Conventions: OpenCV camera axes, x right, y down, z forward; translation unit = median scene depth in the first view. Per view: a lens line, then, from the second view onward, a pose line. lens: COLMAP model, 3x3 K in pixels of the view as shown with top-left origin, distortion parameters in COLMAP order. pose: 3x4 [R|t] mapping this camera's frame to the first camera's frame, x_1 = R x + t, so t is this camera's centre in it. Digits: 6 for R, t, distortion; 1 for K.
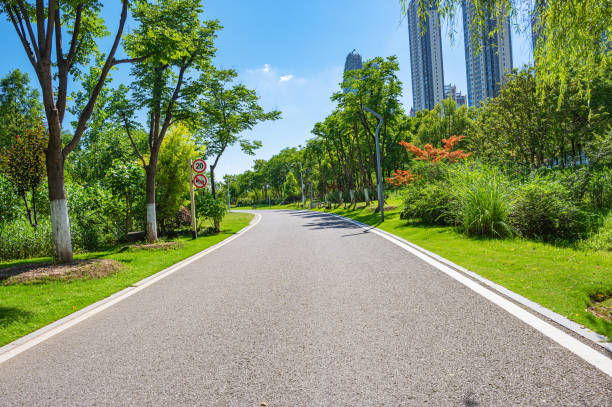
lens RADIAL K [[406.5, 0, 306.0], [0, 406.5, 203.5], [0, 0, 1]] dist [-0.001639, -0.004848]
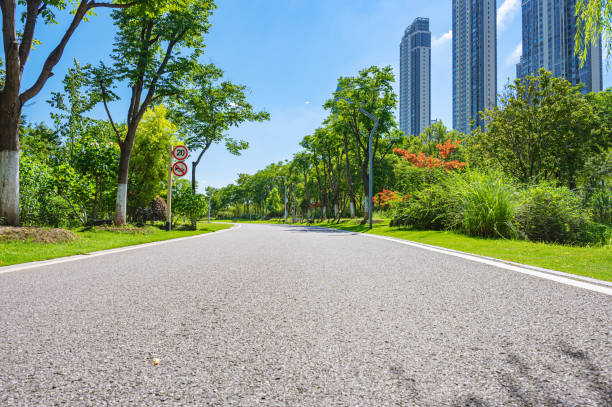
lens RADIAL K [[406.5, 0, 306.0], [0, 406.5, 203.5], [0, 0, 1]] dist [-0.001639, -0.004848]
pose [[0.995868, 0.079750, 0.043436, -0.004867], [-0.077272, 0.995436, -0.056010, 0.034917], [-0.047705, 0.052422, 0.997485, 0.042693]]
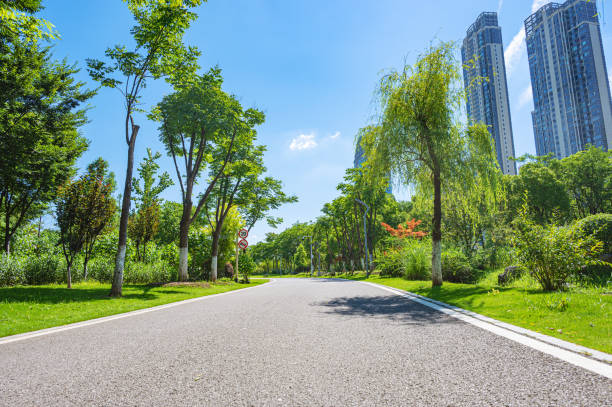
lens RADIAL K [[406.5, 0, 306.0], [0, 406.5, 203.5], [0, 0, 1]] dist [-0.001639, -0.004848]
pose [[0.998834, 0.040271, -0.026642, 0.000165], [-0.044430, 0.982568, -0.180515, 0.037381], [0.018908, 0.181488, 0.983211, -0.313356]]
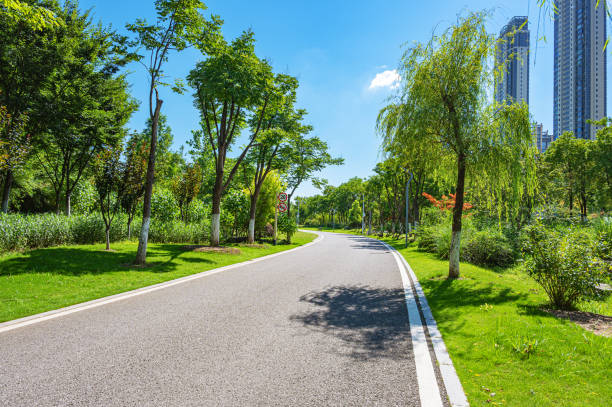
lens RADIAL K [[406.9, 0, 308.2], [0, 406.9, 205.8], [0, 0, 1]] dist [-0.003688, -0.000584]
pose [[0.982105, 0.094320, -0.163016, 0.051363], [-0.102908, 0.993670, -0.045047, -0.001830], [0.157736, 0.061016, 0.985594, -0.306890]]
